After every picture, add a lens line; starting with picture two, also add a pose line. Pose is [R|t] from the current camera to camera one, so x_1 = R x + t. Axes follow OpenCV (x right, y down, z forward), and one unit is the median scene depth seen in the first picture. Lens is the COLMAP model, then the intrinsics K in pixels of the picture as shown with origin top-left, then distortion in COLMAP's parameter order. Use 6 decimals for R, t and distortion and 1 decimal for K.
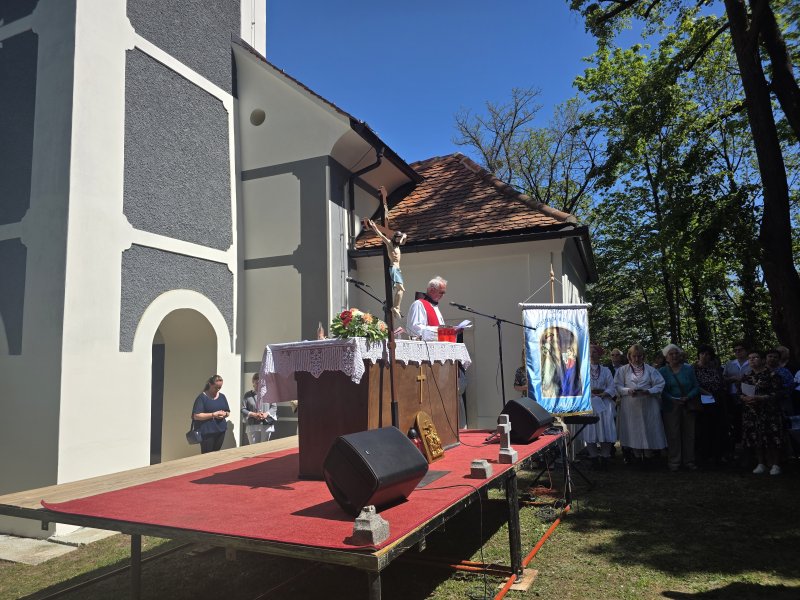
lens RADIAL K [[540.5, 0, 396.9], [0, 540.5, 305.8], [0, 0, 1]] dist [0.054785, -0.052050]
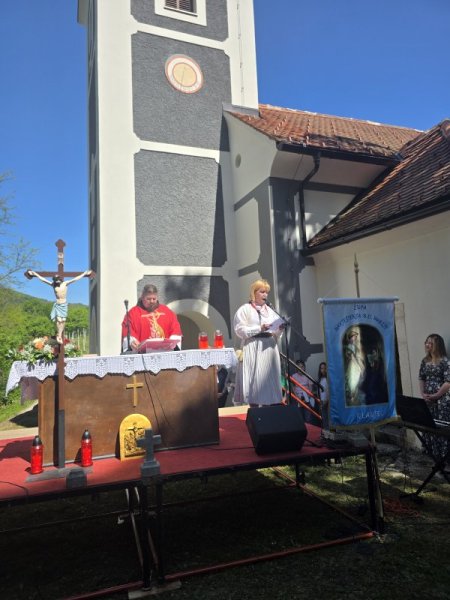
lens RADIAL K [[405.4, 0, 222.0], [0, 405.4, 298.4], [0, 0, 1]] dist [0.054785, -0.052050]
pose [[0.702122, -0.075177, -0.708077, 0.516858], [0.104434, 0.994530, -0.002034, -0.021269], [0.704357, -0.072520, 0.706132, 0.325268]]
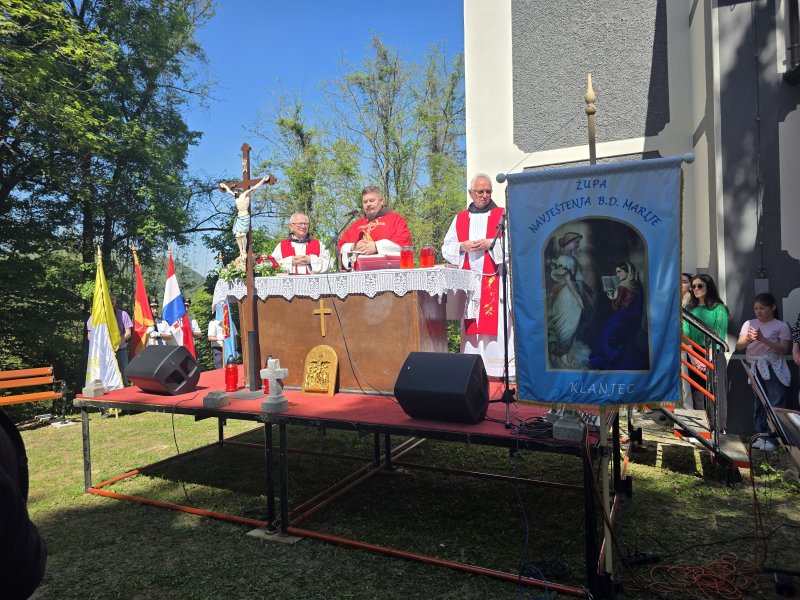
lens RADIAL K [[540.5, 0, 398.8], [0, 540.5, 296.8], [0, 0, 1]] dist [0.054785, -0.052050]
pose [[0.018416, 0.051726, -0.998491, 0.636745], [0.149250, 0.987329, 0.053901, 0.047389], [0.988628, -0.150018, 0.010463, 0.708468]]
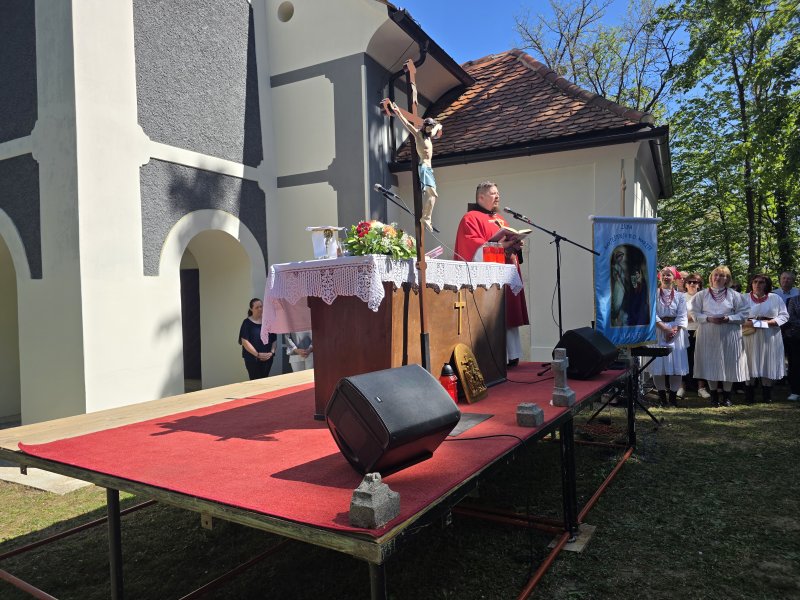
lens RADIAL K [[540.5, 0, 406.1], [0, 540.5, 301.6], [0, 0, 1]] dist [0.054785, -0.052050]
pose [[0.996400, 0.000892, -0.084768, 0.019965], [0.009874, 0.991917, 0.126502, 0.013726], [0.084196, -0.126884, 0.988338, 0.102479]]
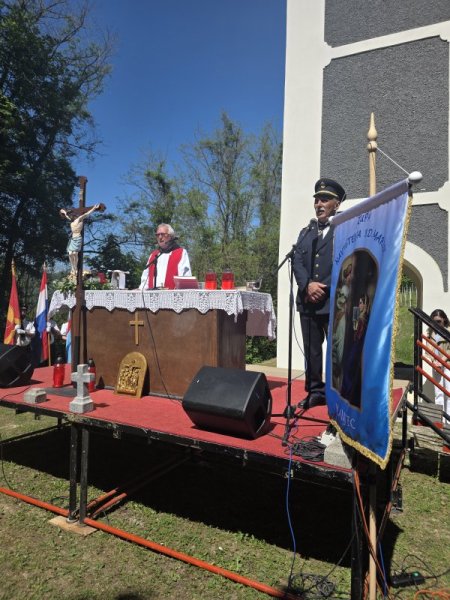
lens RADIAL K [[405.4, 0, 225.4], [0, 405.4, 298.4], [0, 0, 1]] dist [0.054785, -0.052050]
pose [[-0.010650, 0.023679, -0.999663, 0.552173], [0.097259, 0.995004, 0.022533, 0.051364], [0.995202, -0.096986, -0.012900, 0.750818]]
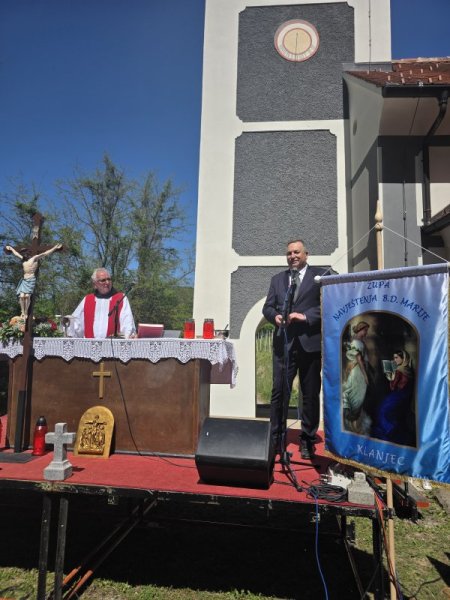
lens RADIAL K [[405.4, 0, 226.7], [0, 405.4, 301.3], [0, 0, 1]] dist [0.054785, -0.052050]
pose [[0.323836, -0.070671, -0.943470, 0.545052], [0.075015, 0.995985, -0.048856, 0.031992], [0.943135, -0.054953, 0.327837, 0.612369]]
